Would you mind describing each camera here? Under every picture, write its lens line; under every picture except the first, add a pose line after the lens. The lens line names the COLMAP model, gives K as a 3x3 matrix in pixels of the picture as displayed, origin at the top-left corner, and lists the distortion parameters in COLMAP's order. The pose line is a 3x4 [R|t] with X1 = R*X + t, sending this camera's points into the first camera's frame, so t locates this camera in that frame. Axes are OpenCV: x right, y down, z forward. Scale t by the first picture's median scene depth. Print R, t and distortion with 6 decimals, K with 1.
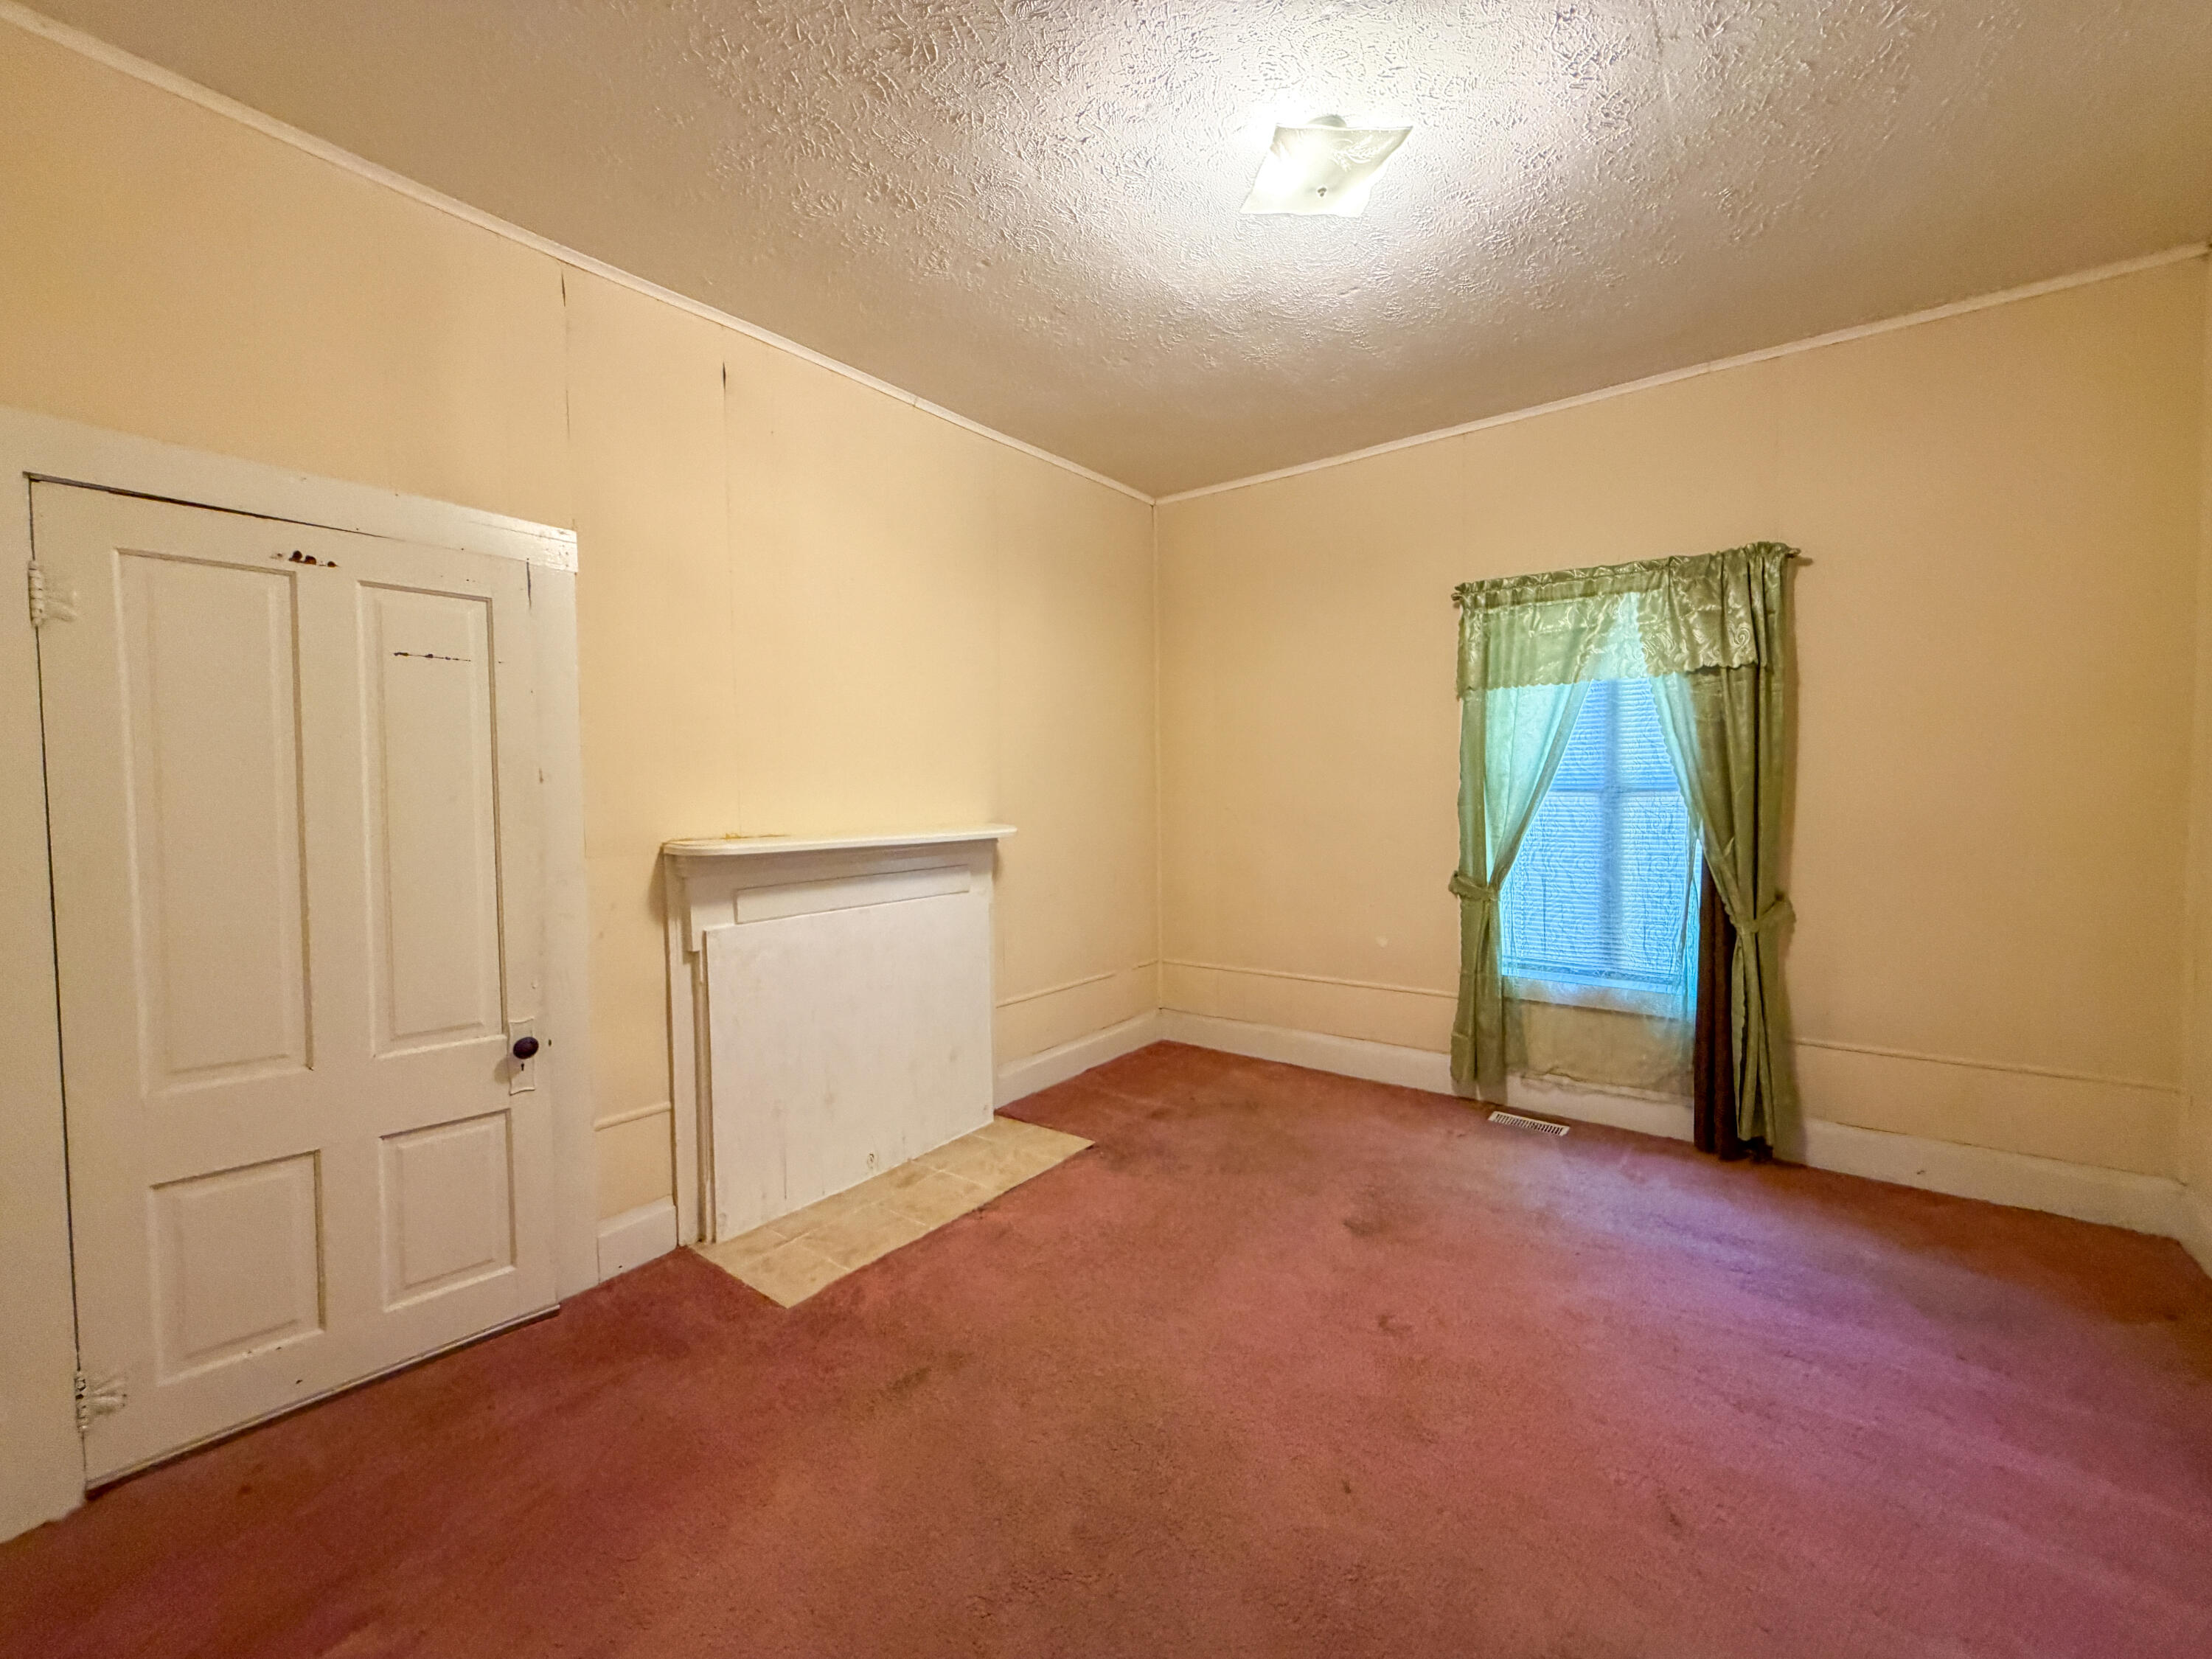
lens RADIAL K [[912.7, 0, 1106.0], [0, 912.7, 829.5], [0, 0, 1]] dist [0.001402, -0.000077]
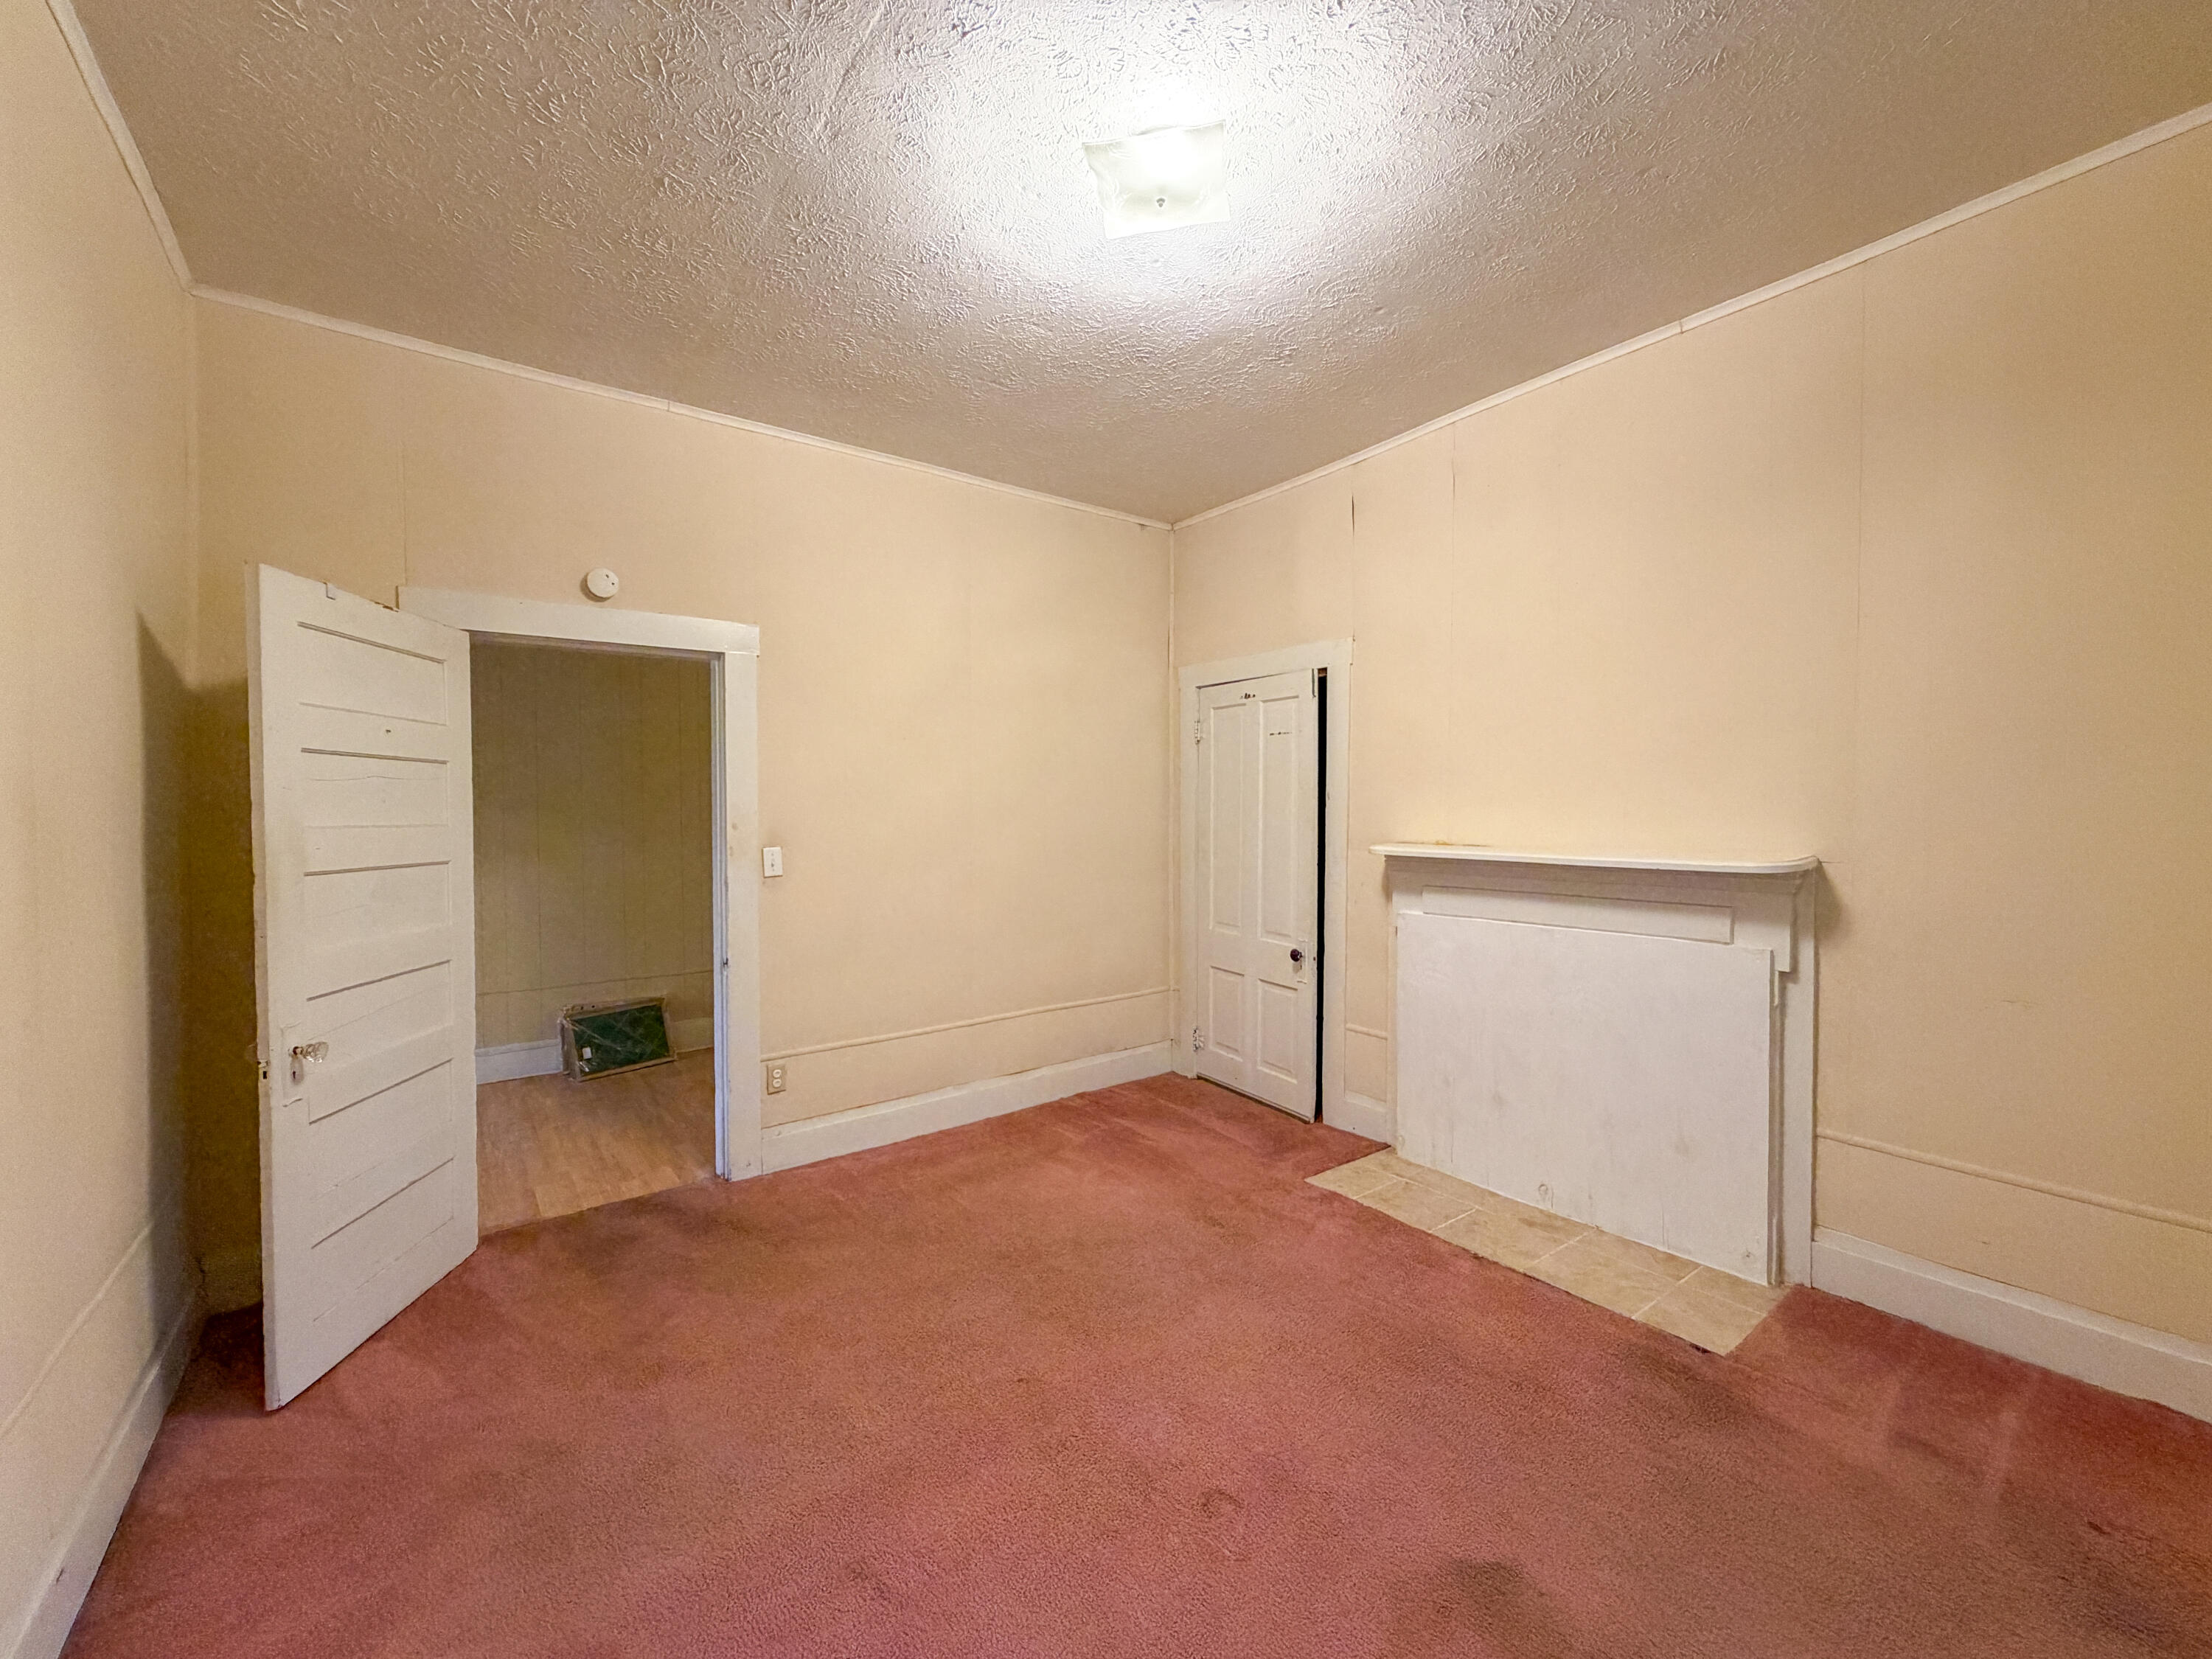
lens RADIAL K [[912.7, 0, 1106.0], [0, 912.7, 829.5], [0, 0, 1]] dist [0.001402, -0.000077]
pose [[-0.292553, 0.029286, -0.955801, 0.877669], [-0.044775, 0.998015, 0.044284, -0.044261], [0.955200, 0.055751, -0.290662, 0.913106]]
